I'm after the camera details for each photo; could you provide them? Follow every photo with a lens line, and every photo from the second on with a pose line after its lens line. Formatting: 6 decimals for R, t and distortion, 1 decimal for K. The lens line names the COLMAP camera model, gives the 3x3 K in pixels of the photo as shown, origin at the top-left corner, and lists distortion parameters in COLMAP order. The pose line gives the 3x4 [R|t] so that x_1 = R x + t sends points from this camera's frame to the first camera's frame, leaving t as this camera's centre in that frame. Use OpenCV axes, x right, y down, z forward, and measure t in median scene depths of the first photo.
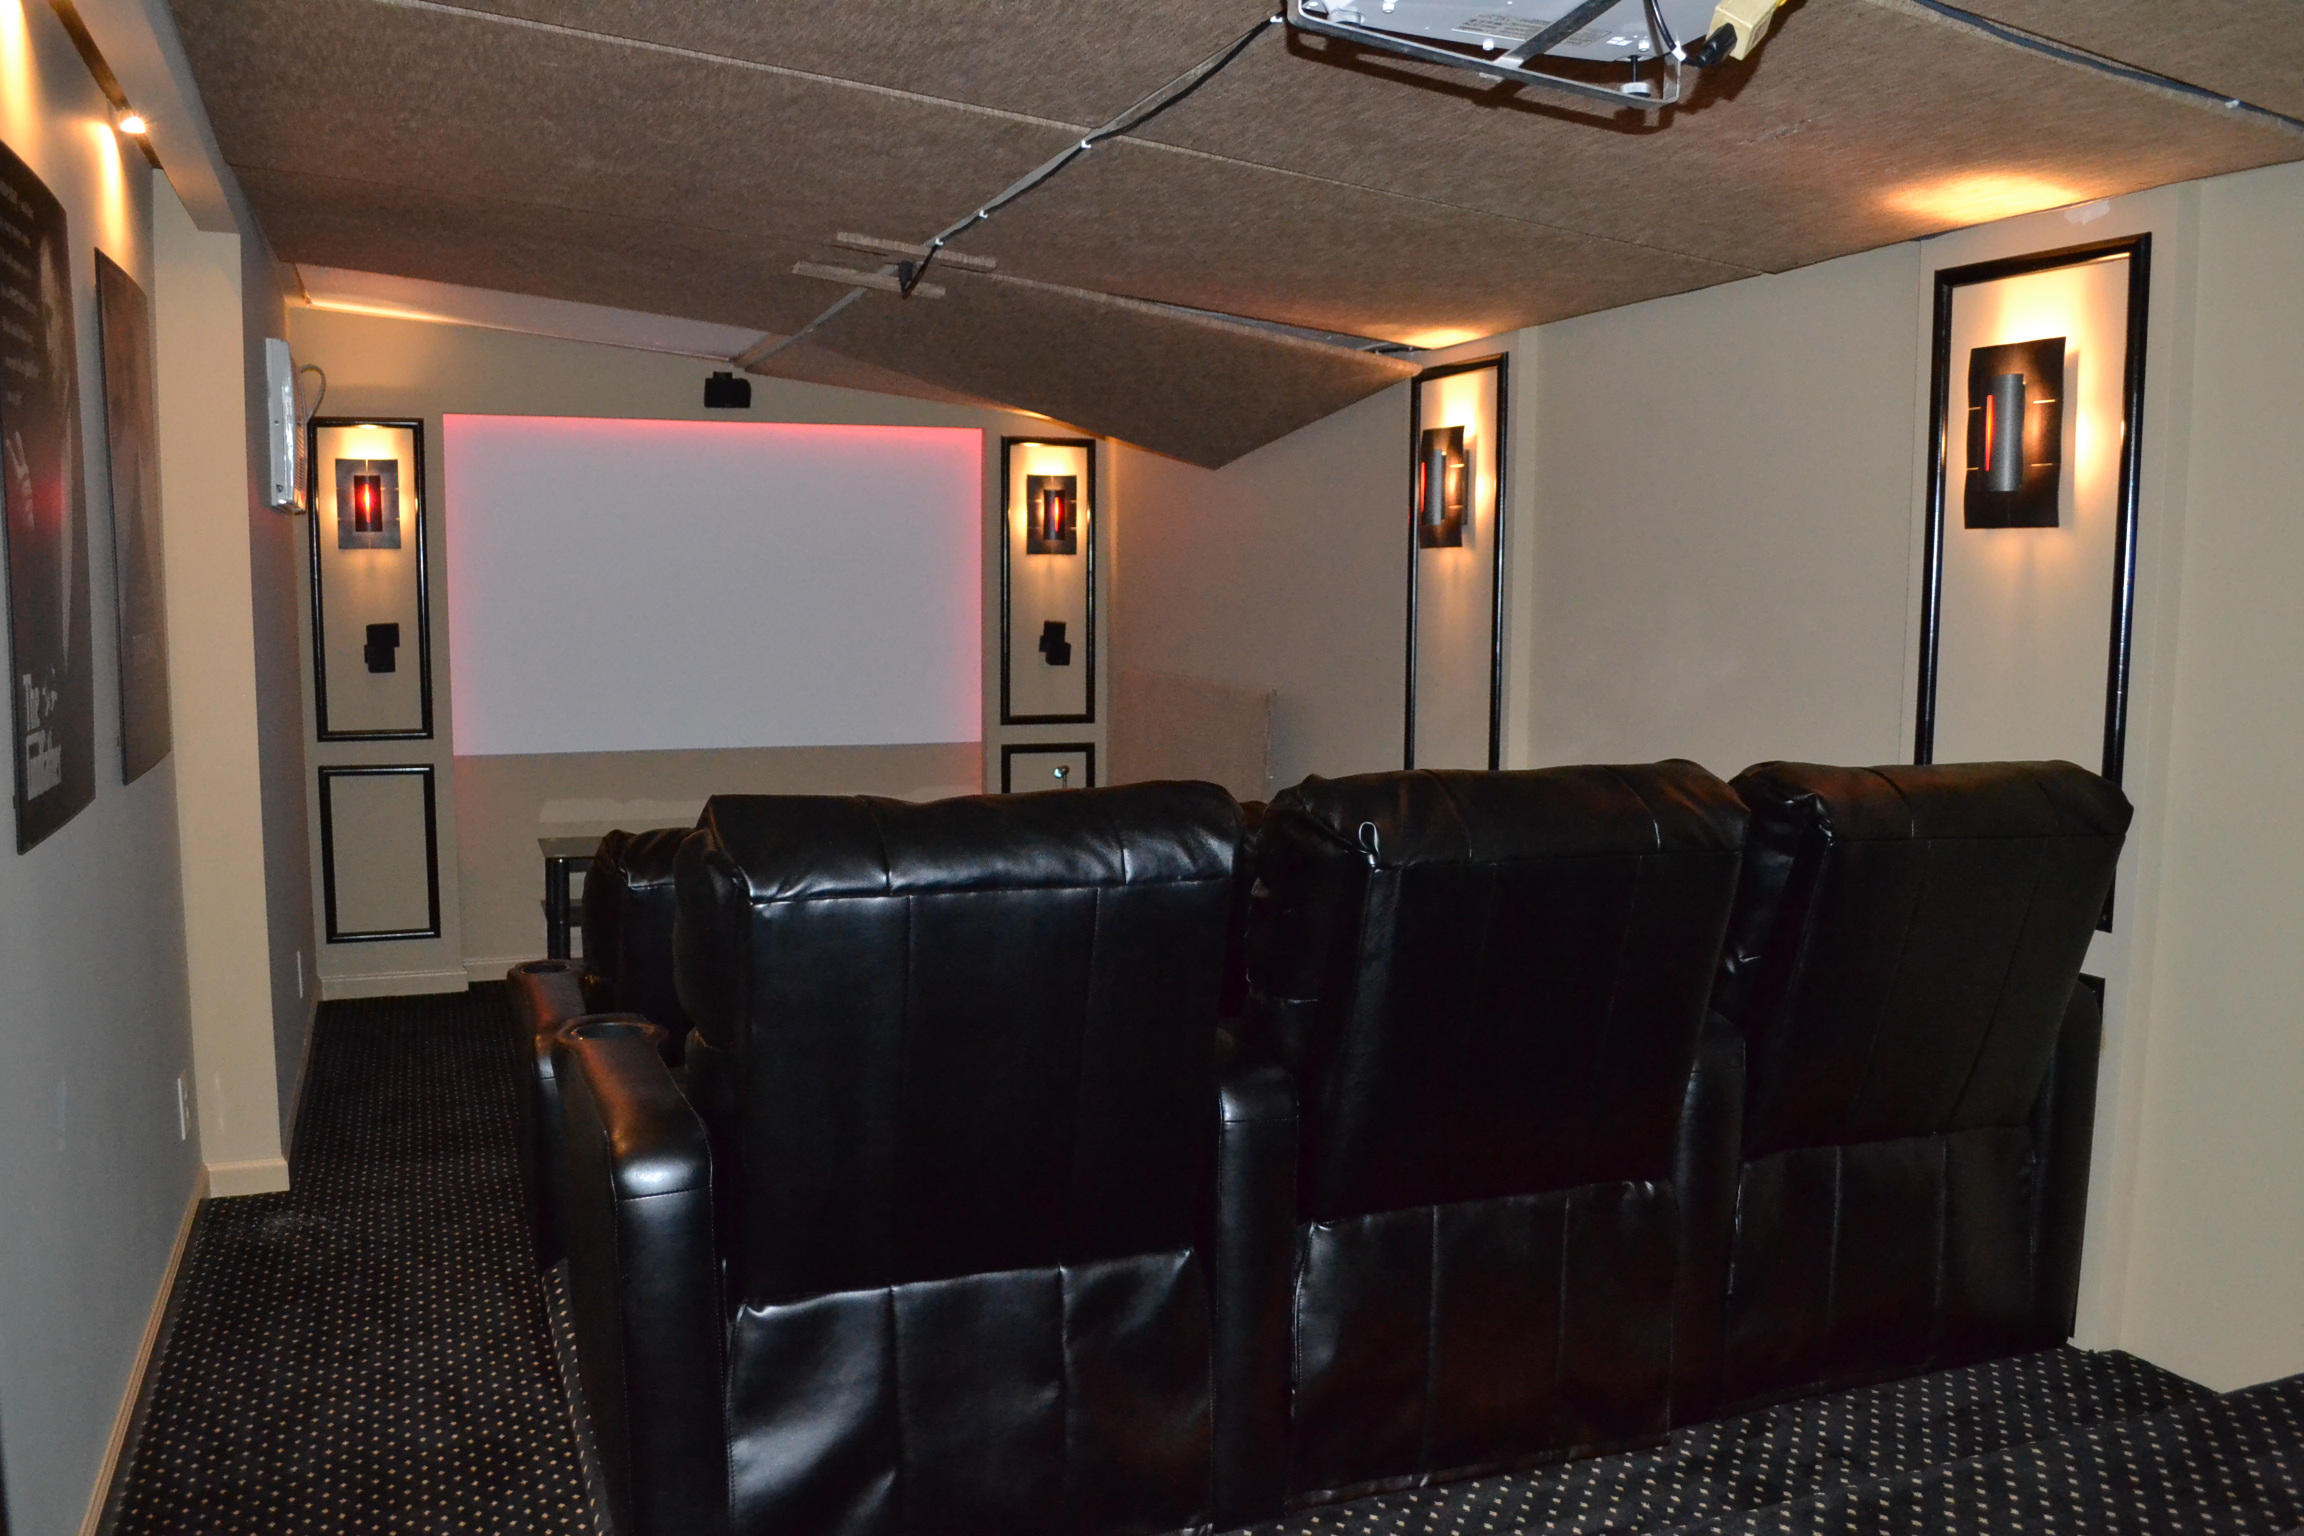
lens RADIAL K [[1835.7, 0, 1135.5], [0, 1835.7, 800.1], [0, 0, 1]] dist [-0.081295, 0.008468]
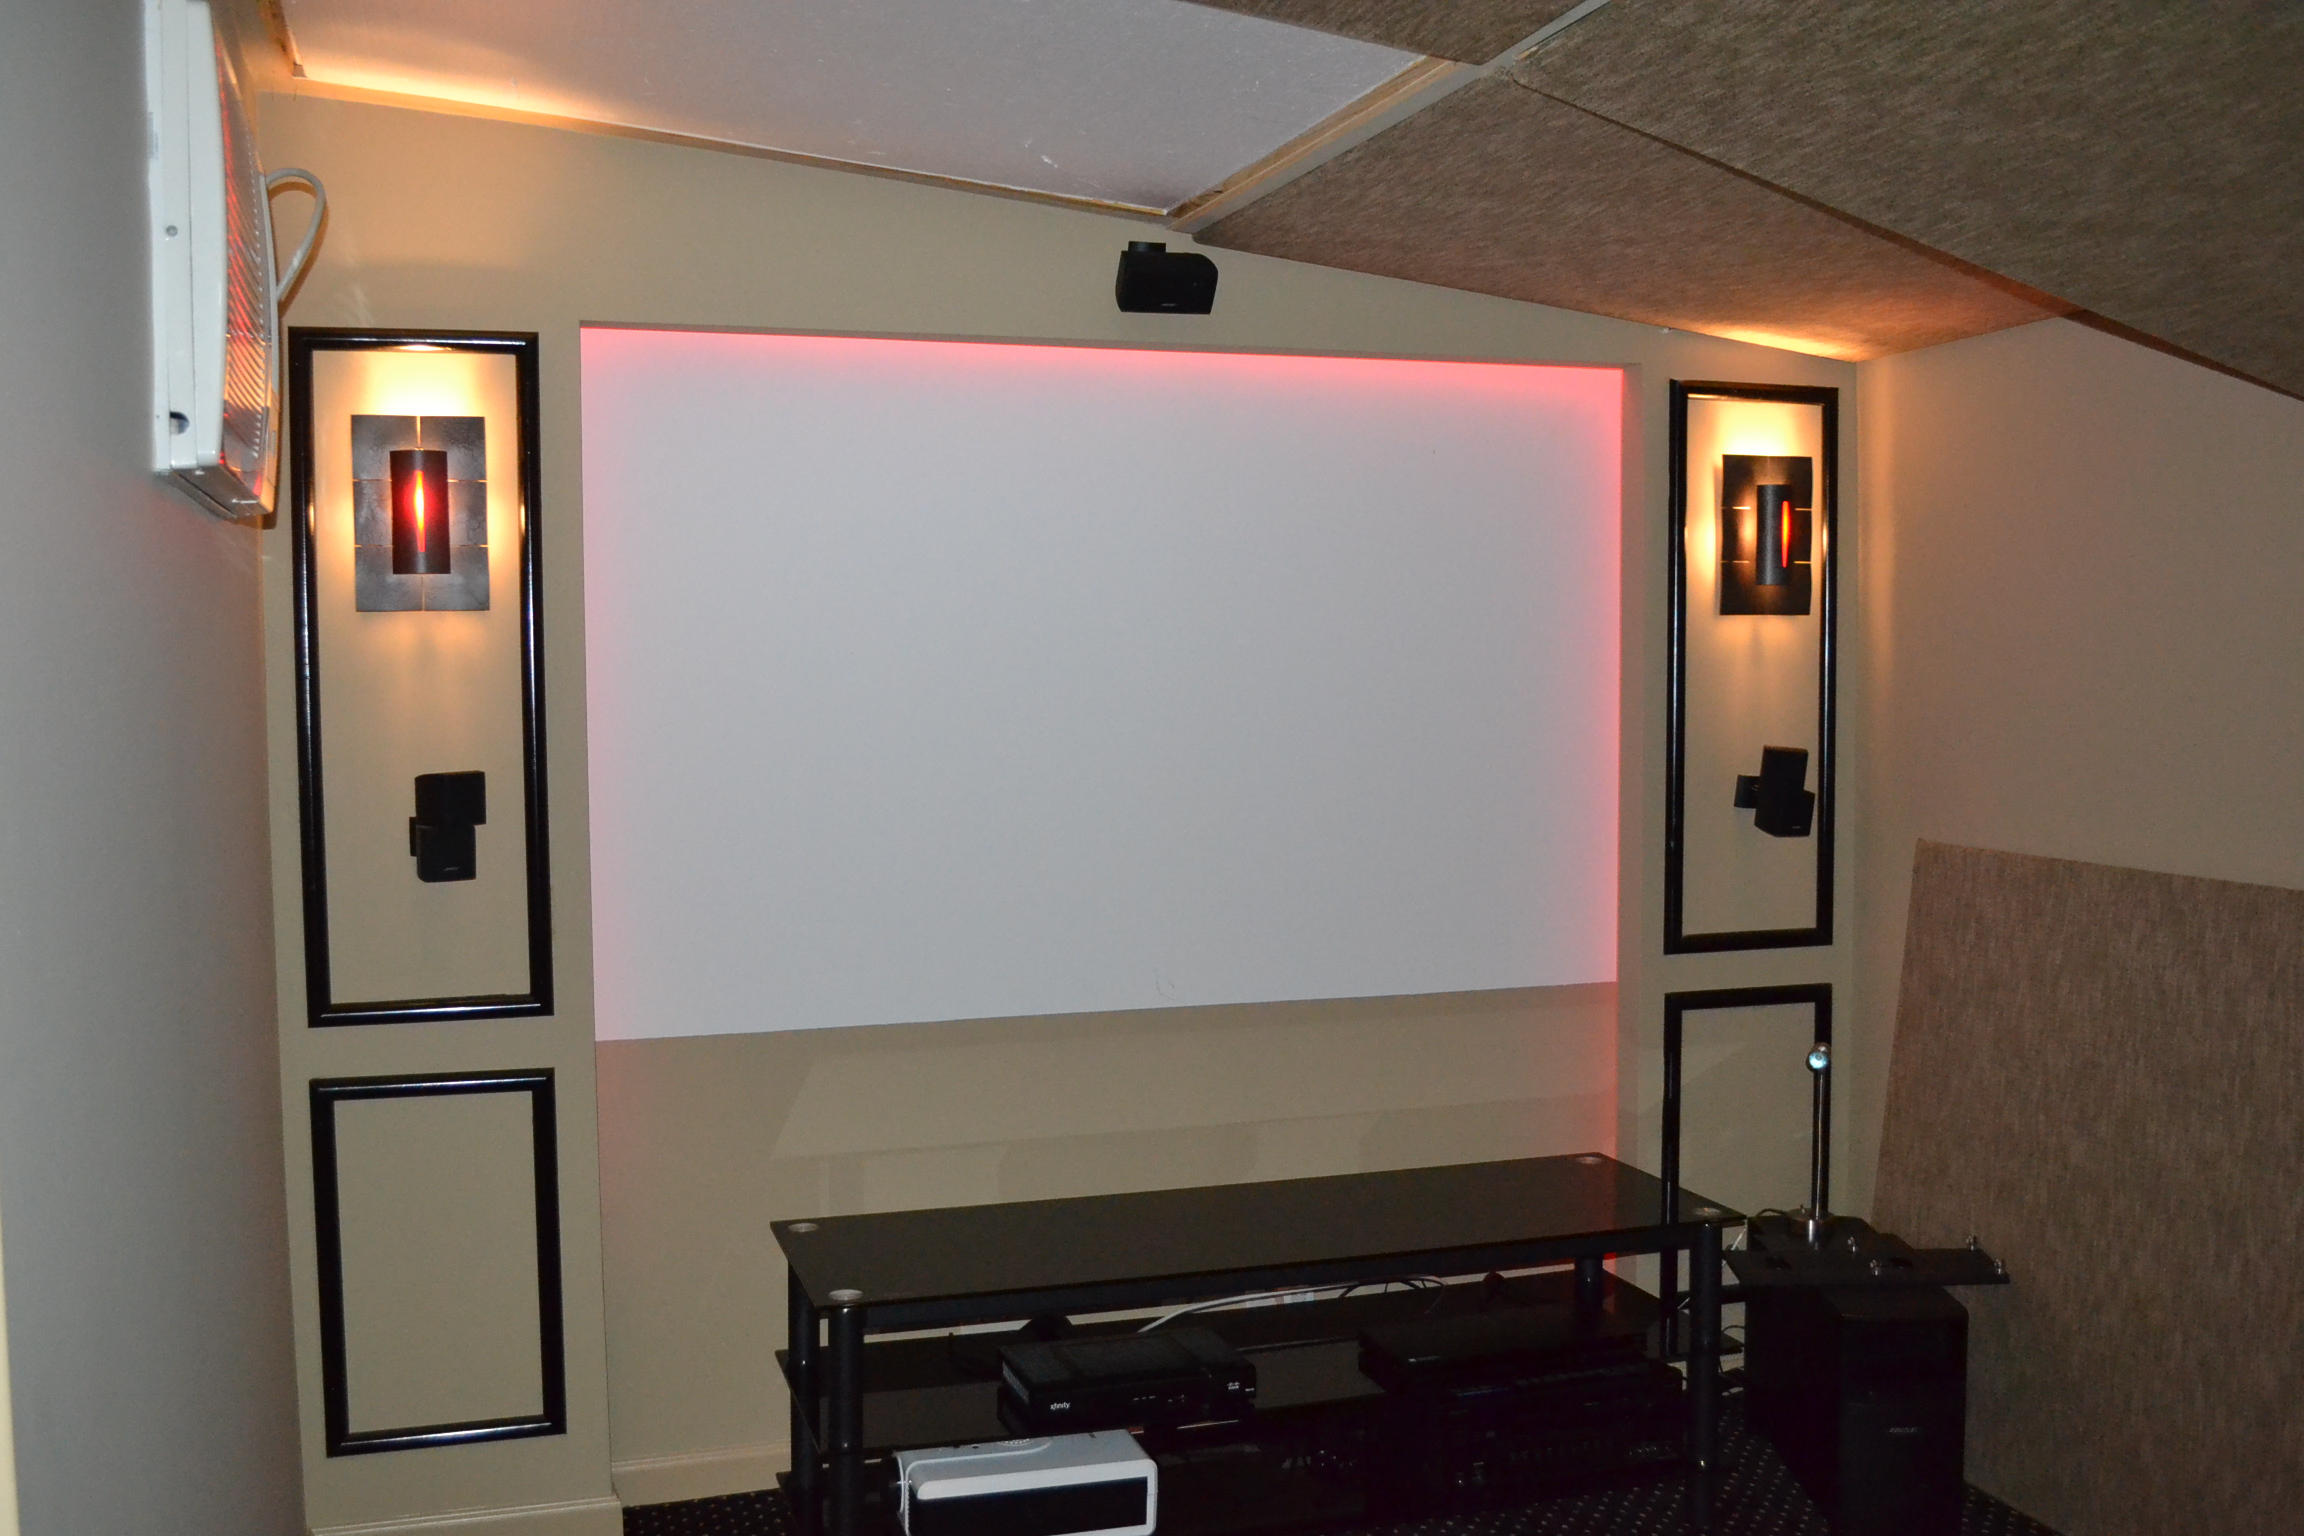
lens RADIAL K [[2150.6, 0, 1154.8], [0, 2150.6, 805.2], [0, 0, 1]] dist [-0.004006, -0.211992]
pose [[0.997912, -0.008146, -0.064072, -0.196779], [0.004812, 0.998634, -0.052019, -0.058359], [0.064408, 0.051602, 0.996589, 0.455743]]
